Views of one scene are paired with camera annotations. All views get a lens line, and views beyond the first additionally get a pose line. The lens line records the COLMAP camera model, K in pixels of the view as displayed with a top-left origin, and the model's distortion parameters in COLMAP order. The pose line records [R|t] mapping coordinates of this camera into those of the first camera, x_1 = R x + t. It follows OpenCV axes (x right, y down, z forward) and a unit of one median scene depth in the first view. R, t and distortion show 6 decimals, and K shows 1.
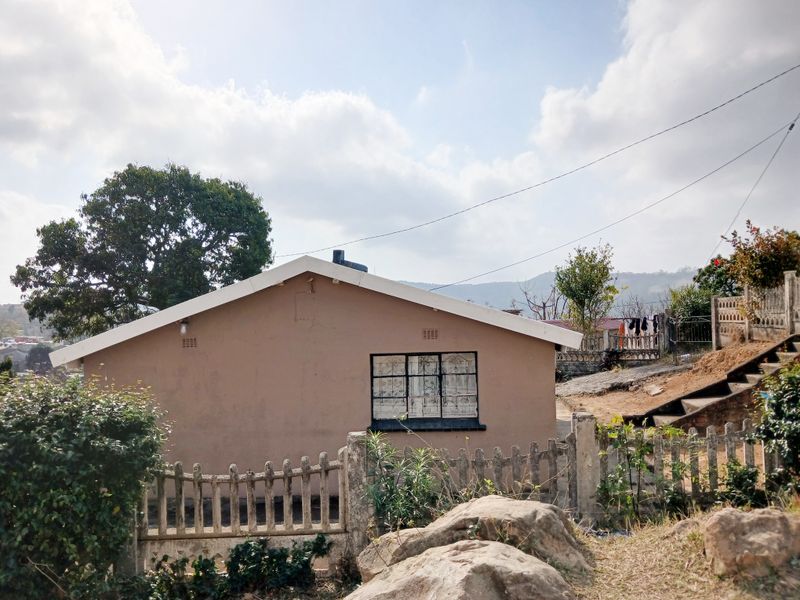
lens RADIAL K [[661.9, 0, 399.9], [0, 661.9, 298.1], [0, 0, 1]] dist [-0.003361, -0.031456]
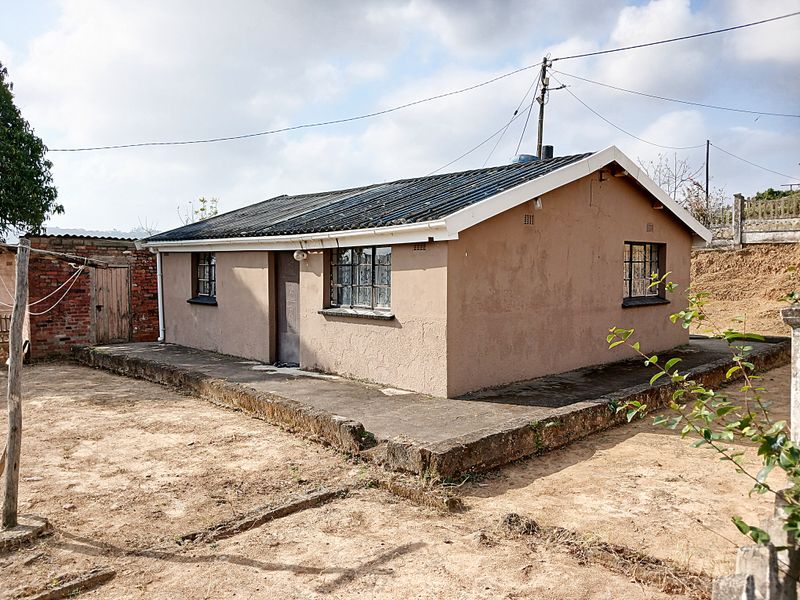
lens RADIAL K [[661.9, 0, 400.8], [0, 661.9, 301.9], [0, 0, 1]] dist [-0.003361, -0.031456]
pose [[0.696705, -0.010370, 0.717283, -1.140560], [-0.031095, 0.998519, 0.044639, 0.150491], [-0.716684, -0.053404, 0.695351, 0.461243]]
